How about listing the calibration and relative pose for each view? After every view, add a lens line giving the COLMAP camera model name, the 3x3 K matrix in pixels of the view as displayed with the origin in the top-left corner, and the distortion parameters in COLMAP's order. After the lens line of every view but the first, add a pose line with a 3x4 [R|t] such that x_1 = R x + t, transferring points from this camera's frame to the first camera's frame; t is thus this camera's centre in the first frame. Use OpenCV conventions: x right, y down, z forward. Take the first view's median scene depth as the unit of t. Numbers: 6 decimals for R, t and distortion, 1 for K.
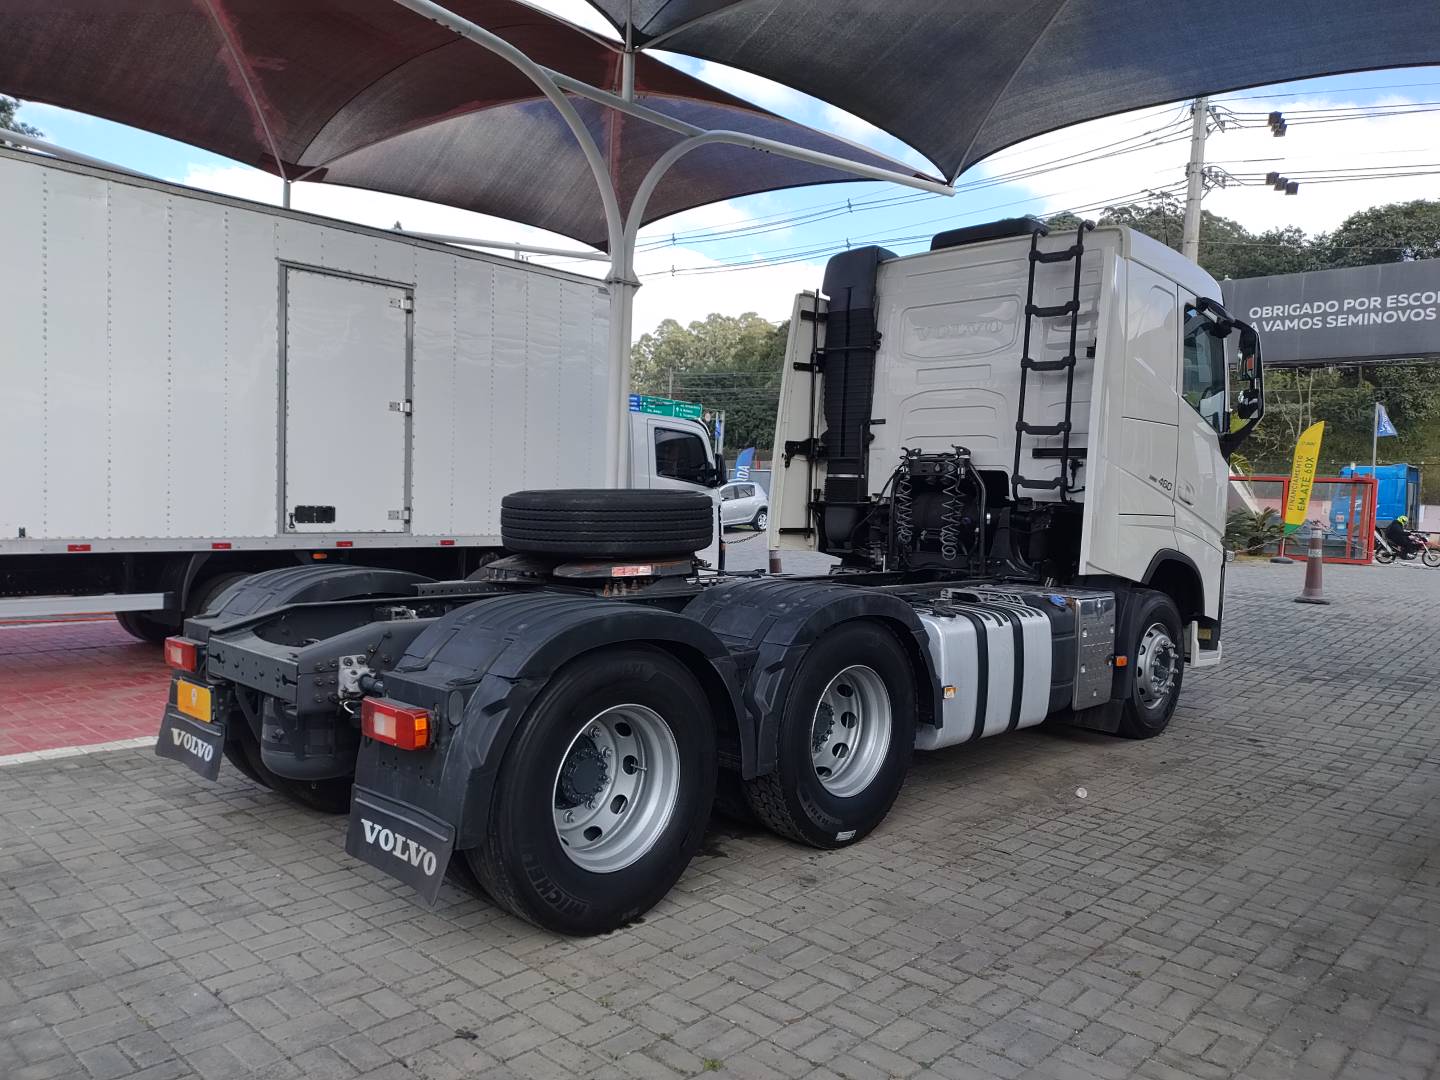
lens RADIAL K [[1052.0, 0, 720.0], [0, 1052.0, 540.0], [0, 0, 1]] dist [0.049430, -0.062578]
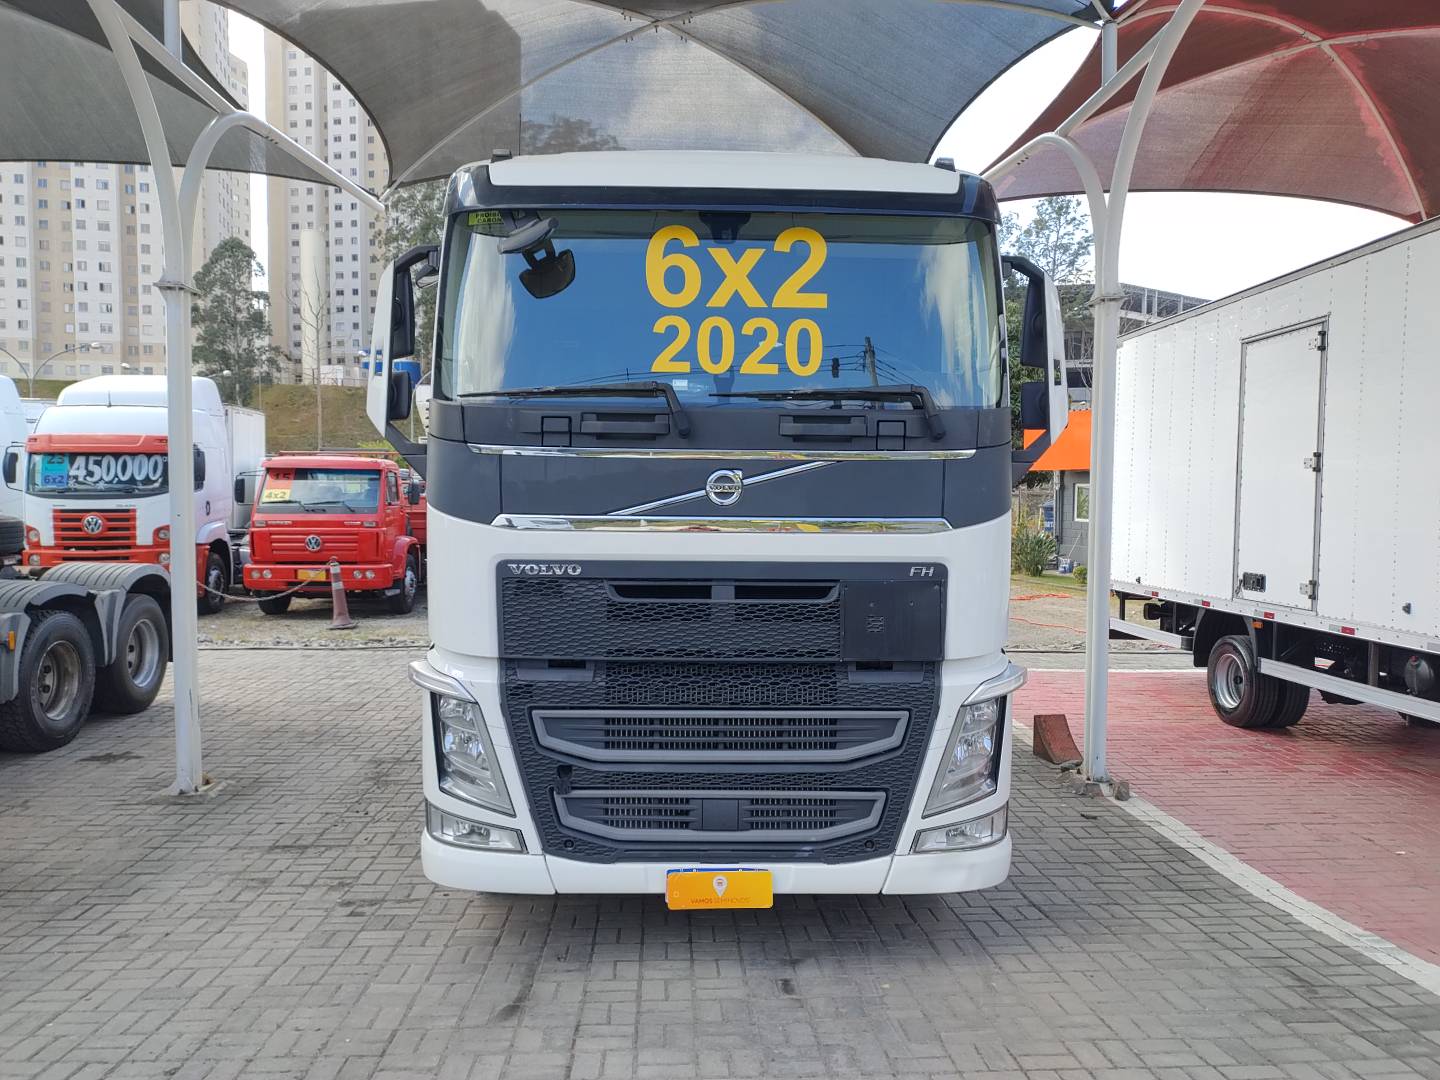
lens RADIAL K [[1047.0, 0, 720.0], [0, 1047.0, 540.0], [0, 0, 1]] dist [0.044774, -0.049050]
pose [[-0.690969, -0.014556, -0.722738, 0.858306], [-0.065288, 0.996968, 0.042340, -0.091687], [0.719930, 0.076442, -0.689824, 1.665197]]
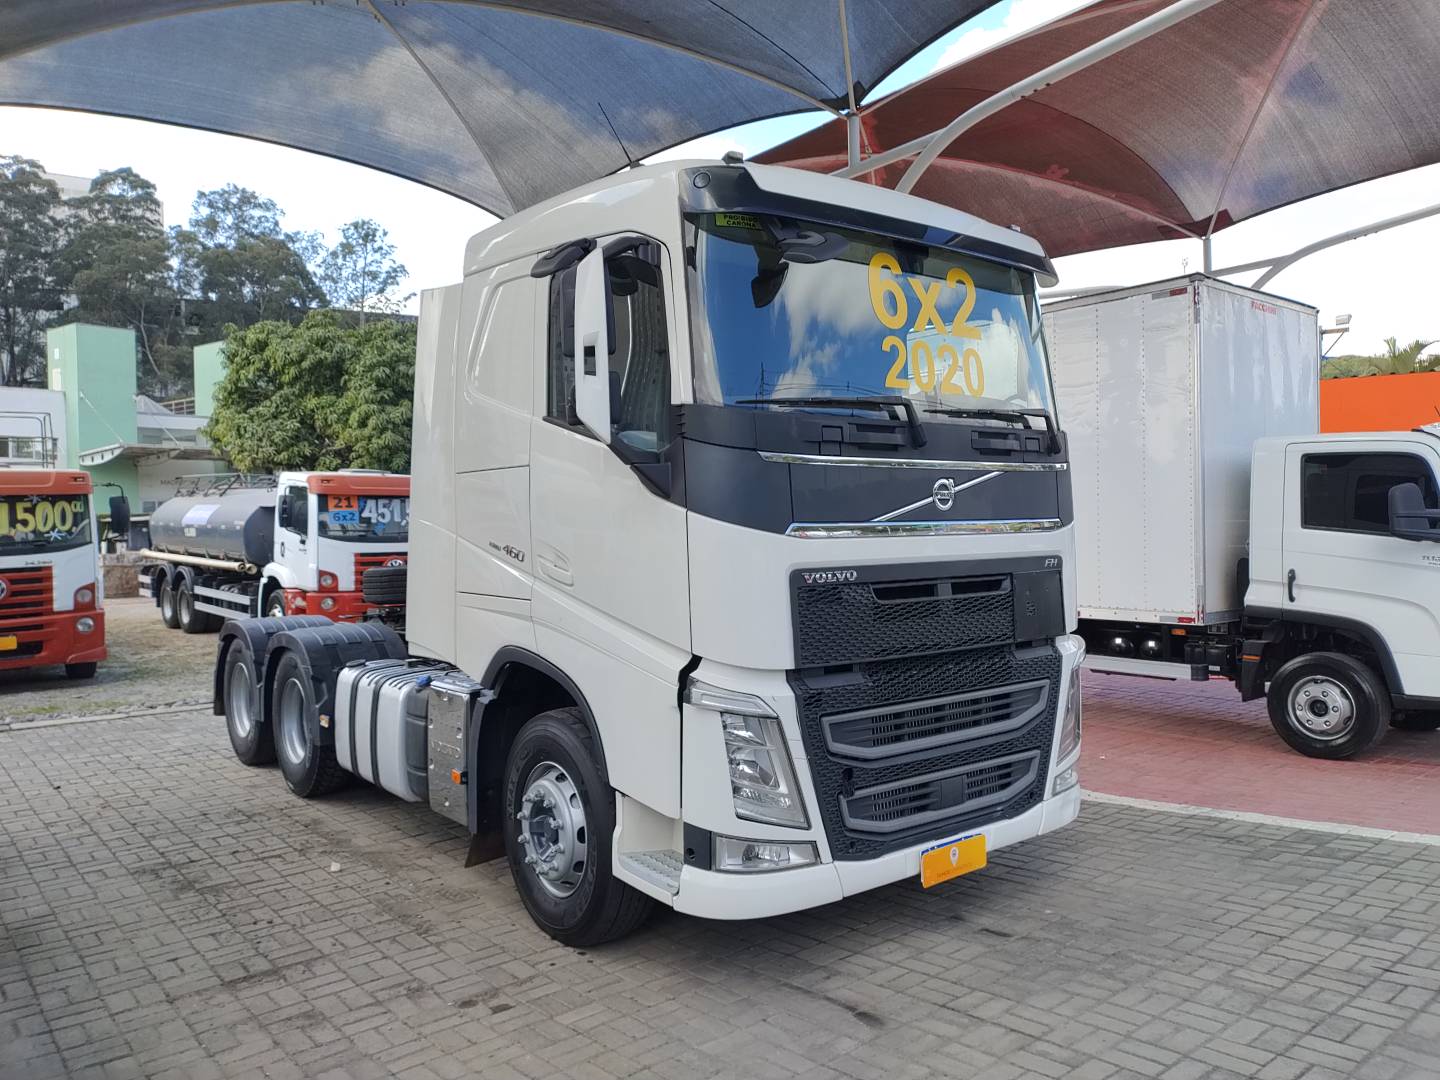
lens RADIAL K [[1052.0, 0, 720.0], [0, 1052.0, 540.0], [0, 0, 1]] dist [0.049430, -0.062578]
pose [[-0.123150, -0.018572, -0.992214, 1.089619], [-0.030068, 0.999436, -0.014975, -0.055622], [0.991932, 0.027990, -0.123639, 1.222454]]
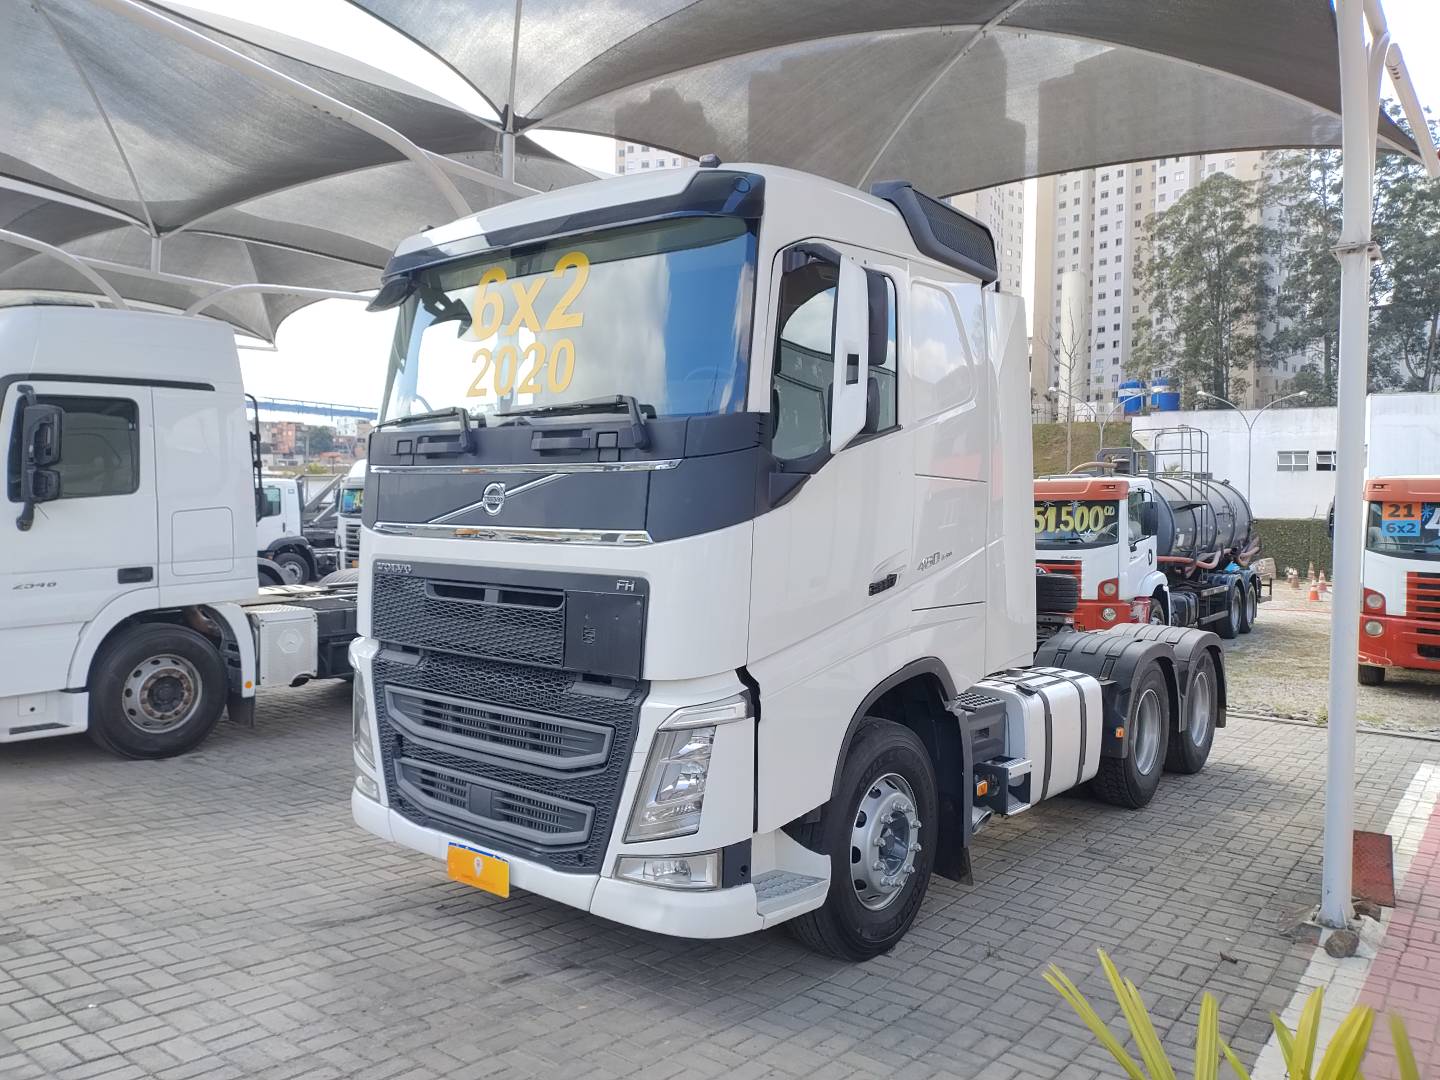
lens RADIAL K [[1052.0, 0, 720.0], [0, 1052.0, 540.0], [0, 0, 1]] dist [0.049430, -0.062578]
pose [[-0.992599, -0.061307, -0.104827, 0.381509], [-0.067448, 0.996146, 0.056074, -0.115905], [0.100985, 0.062729, -0.992908, 1.905047]]
